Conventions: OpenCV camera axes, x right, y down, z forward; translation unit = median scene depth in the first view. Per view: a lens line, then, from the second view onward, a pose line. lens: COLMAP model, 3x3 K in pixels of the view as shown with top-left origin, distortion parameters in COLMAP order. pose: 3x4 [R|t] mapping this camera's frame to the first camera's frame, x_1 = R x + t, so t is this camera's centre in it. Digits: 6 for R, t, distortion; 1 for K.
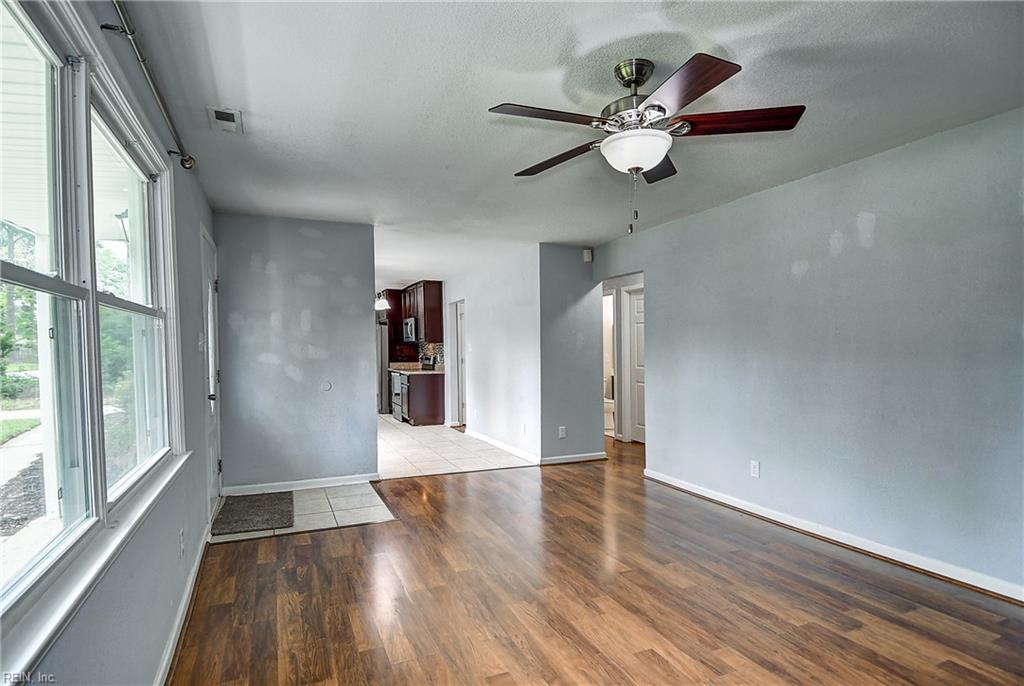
lens RADIAL K [[541.9, 0, 516.2], [0, 541.9, 351.7], [0, 0, 1]] dist [0.015109, -0.019795]
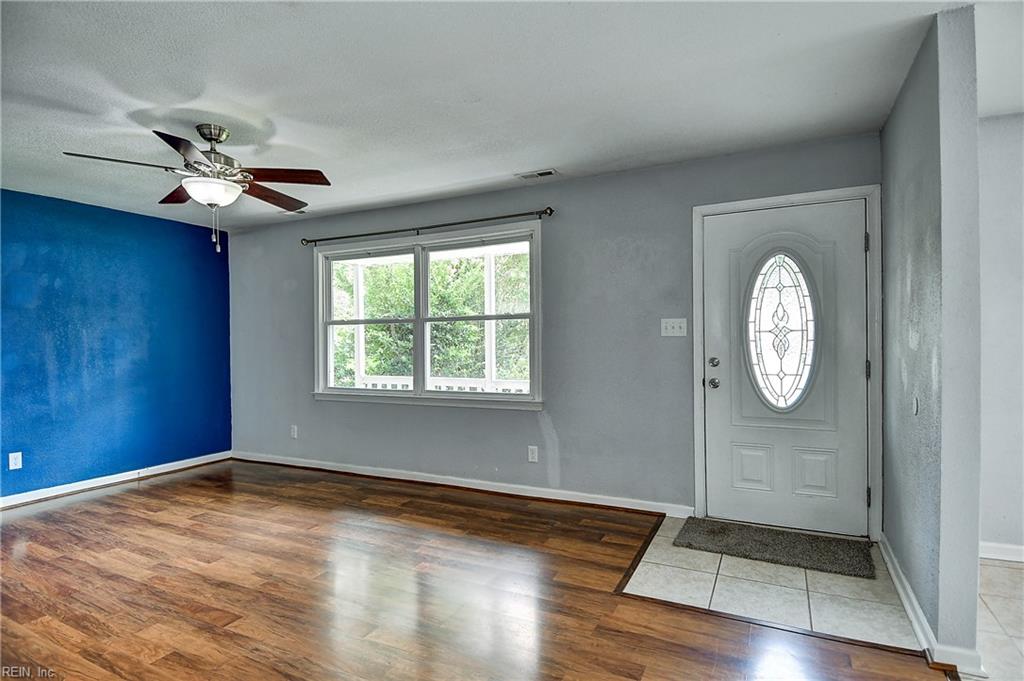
lens RADIAL K [[541.9, 0, 522.0], [0, 541.9, 341.9], [0, 0, 1]] dist [0.015109, -0.019795]
pose [[-0.766387, 0.026822, -0.641819, 0.436116], [0.013925, 0.999587, 0.025146, -0.023070], [0.642228, 0.010334, -0.766444, 2.177724]]
